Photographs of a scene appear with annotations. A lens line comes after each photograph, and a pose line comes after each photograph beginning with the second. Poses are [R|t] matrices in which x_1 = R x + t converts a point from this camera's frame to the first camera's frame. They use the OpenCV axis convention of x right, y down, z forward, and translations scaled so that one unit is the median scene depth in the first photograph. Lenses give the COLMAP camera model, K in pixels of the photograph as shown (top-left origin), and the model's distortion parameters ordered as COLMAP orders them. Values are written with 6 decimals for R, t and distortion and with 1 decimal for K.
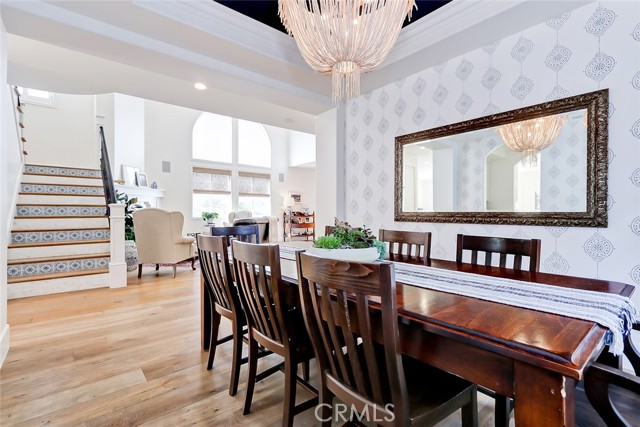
lens RADIAL K [[292.7, 0, 310.5], [0, 292.7, 213.8], [0, 0, 1]] dist [-0.002820, -0.000443]
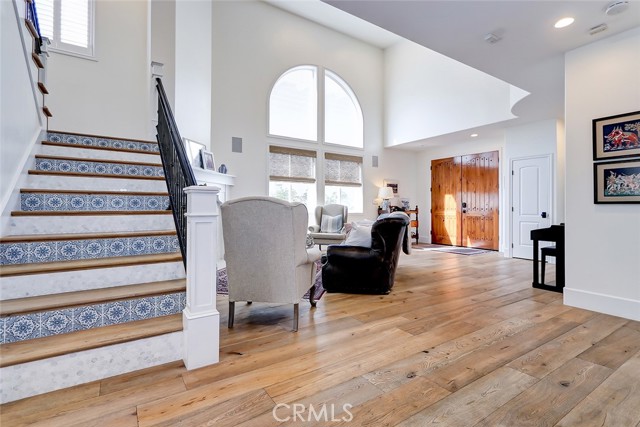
lens RADIAL K [[299.3, 0, 323.0], [0, 299.3, 208.4], [0, 0, 1]] dist [0.000143, 0.000208]
pose [[0.995827, 0.004544, -0.091152, -0.202555], [-0.004612, 0.999989, -0.000534, 0.000308], [0.091148, 0.000952, 0.995837, 0.258987]]
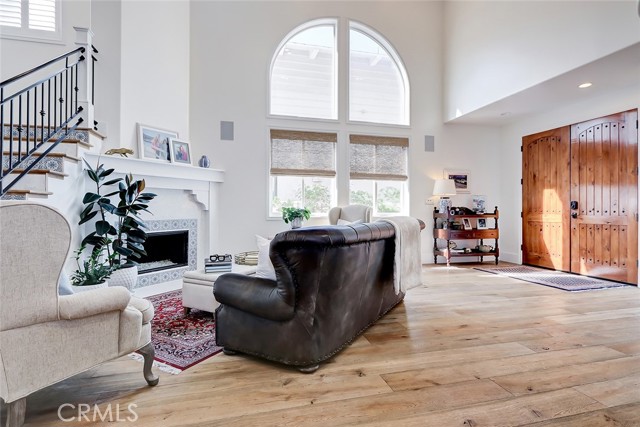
lens RADIAL K [[329.7, 0, 326.4], [0, 329.7, 210.6], [0, 0, 1]] dist [-0.000513, -0.000116]
pose [[0.921397, 0.005033, -0.388590, -0.048340], [-0.004268, 0.999987, 0.002830, -0.001868], [0.388599, -0.000948, 0.921406, 0.458683]]
